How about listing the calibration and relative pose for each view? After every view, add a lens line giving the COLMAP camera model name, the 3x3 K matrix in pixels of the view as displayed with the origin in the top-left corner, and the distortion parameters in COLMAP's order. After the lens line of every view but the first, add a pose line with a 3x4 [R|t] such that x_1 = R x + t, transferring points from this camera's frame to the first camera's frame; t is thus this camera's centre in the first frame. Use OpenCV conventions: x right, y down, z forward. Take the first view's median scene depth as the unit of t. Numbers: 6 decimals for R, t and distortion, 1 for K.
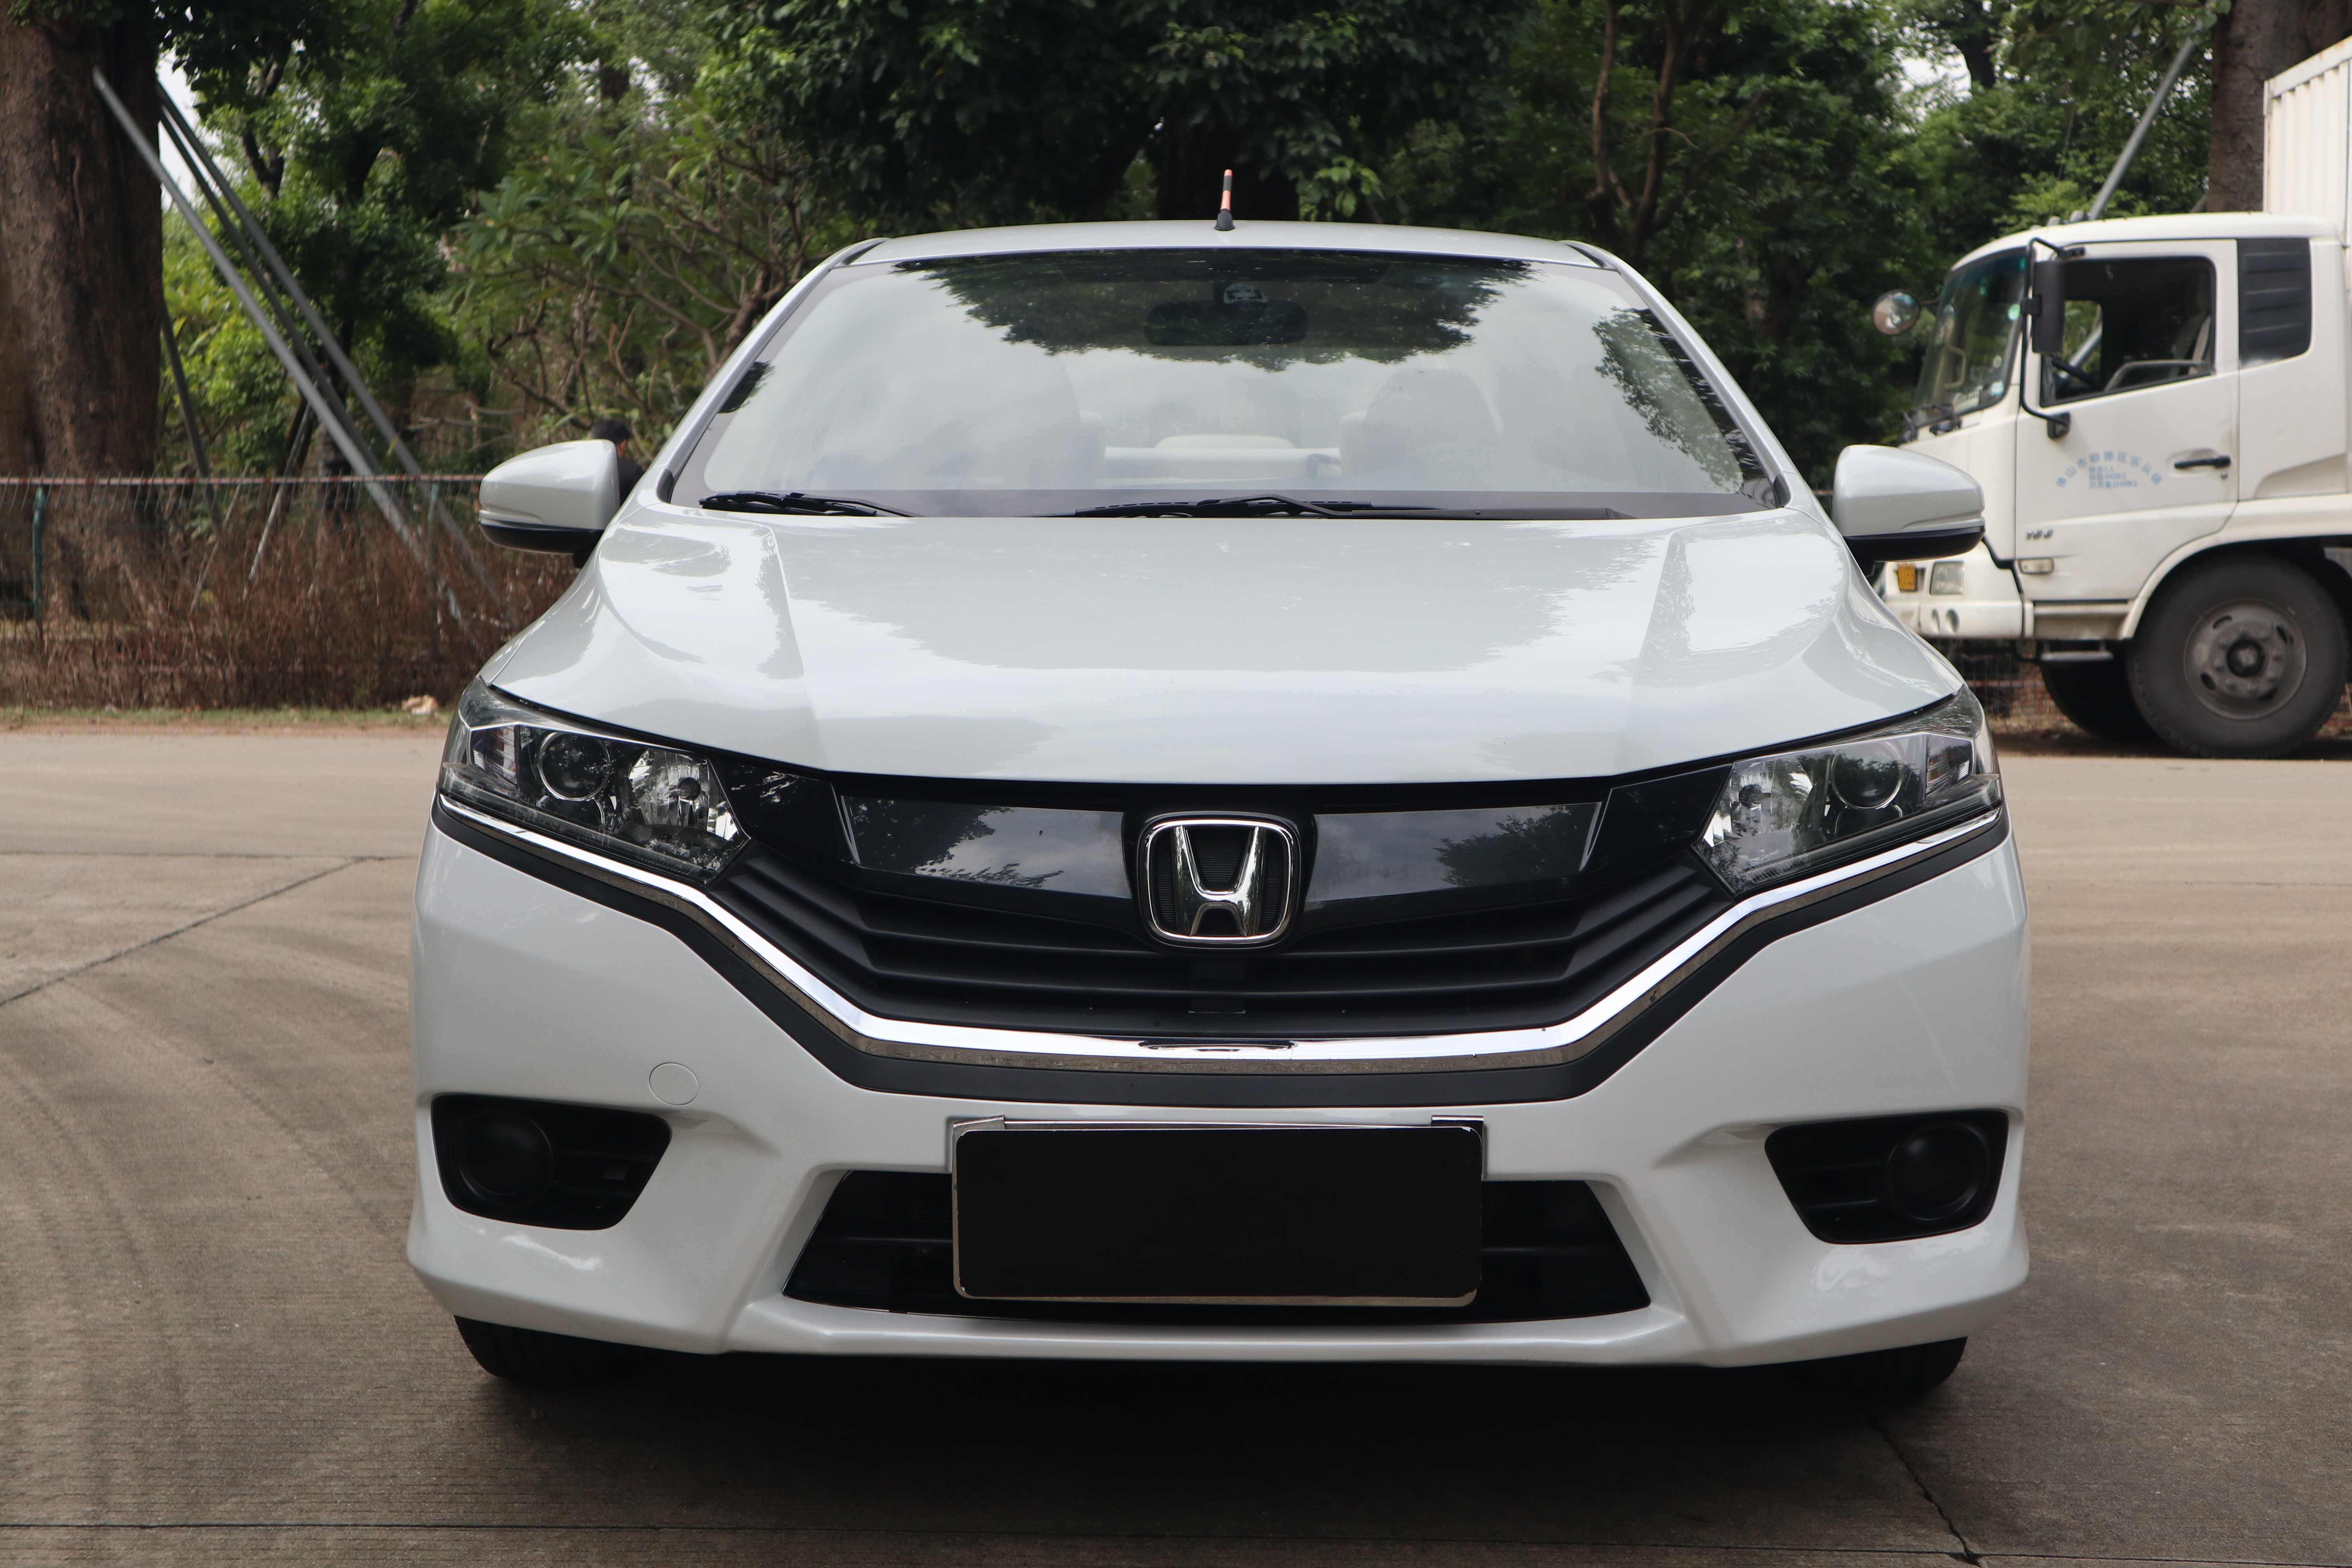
lens RADIAL K [[3379.5, 0, 1176.0], [0, 3379.5, 784.0], [0, 0, 1]] dist [0.010296, 0.180873]
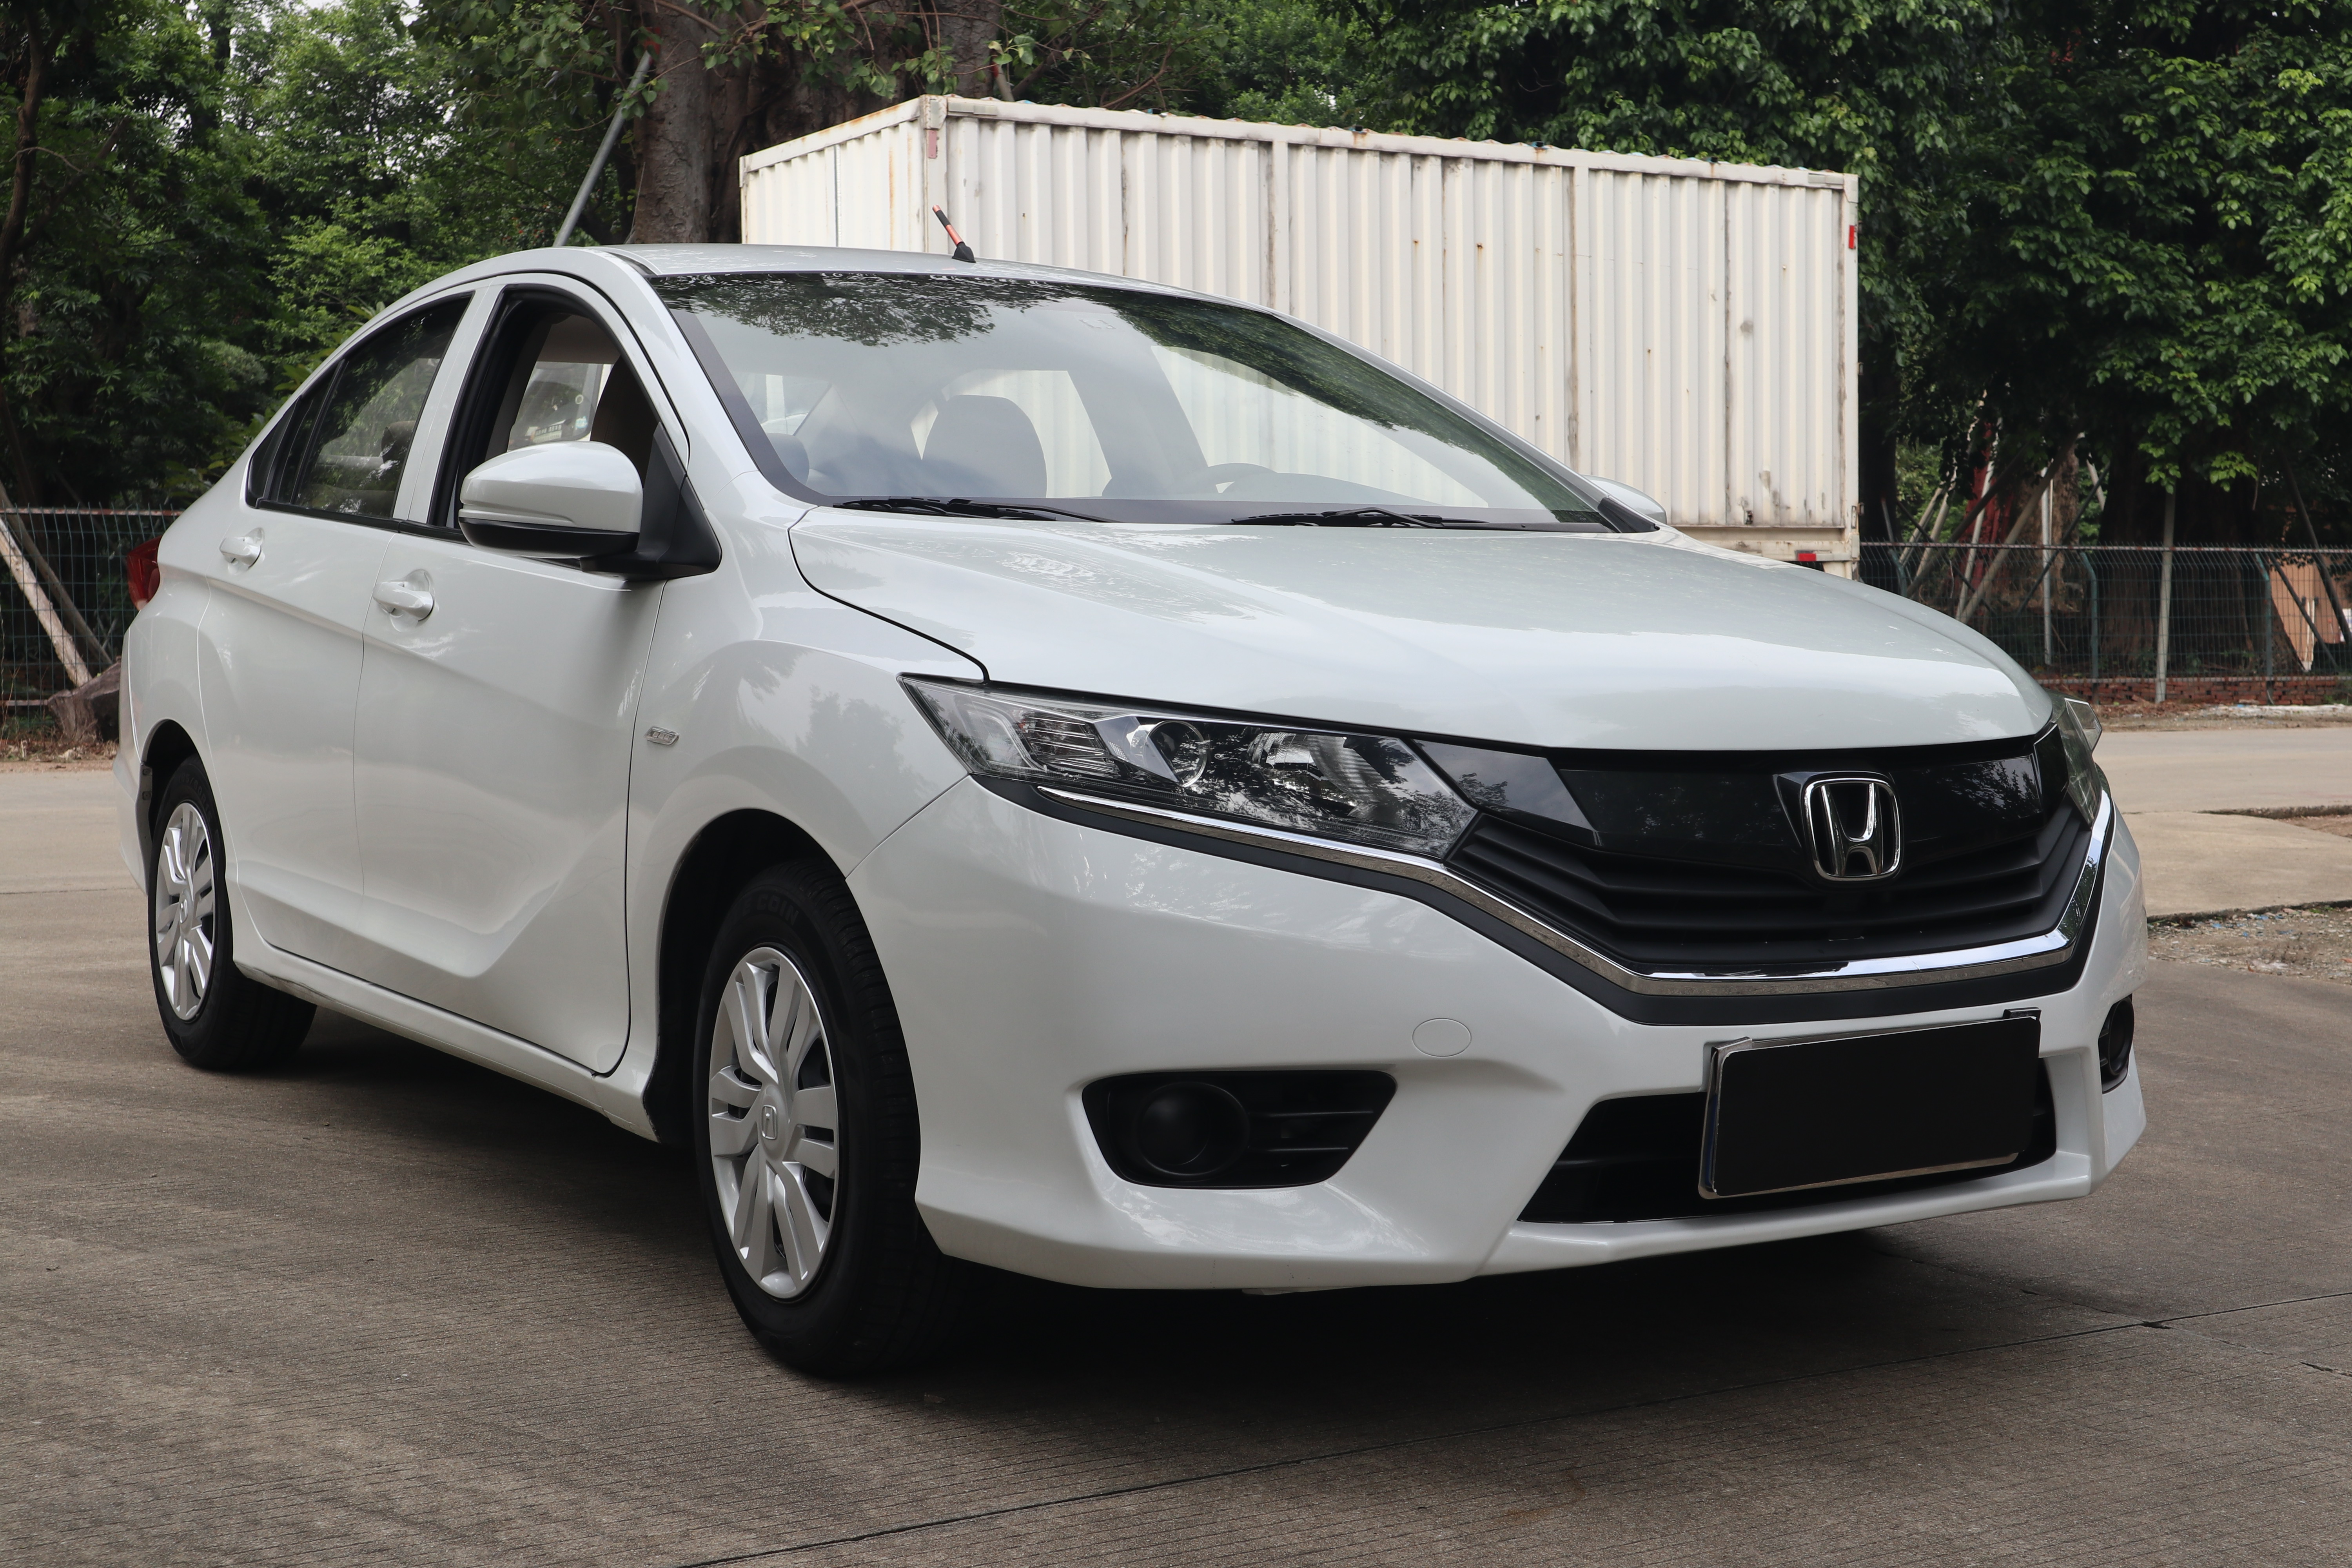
lens RADIAL K [[3228.2, 0, 1176.0], [0, 3228.2, 784.0], [0, 0, 1]] dist [-0.020848, 0.143634]
pose [[0.823689, -0.032575, 0.566106, -0.695384], [0.035285, 0.999358, 0.006166, -0.002291], [-0.565943, 0.014896, 0.824309, 0.161166]]
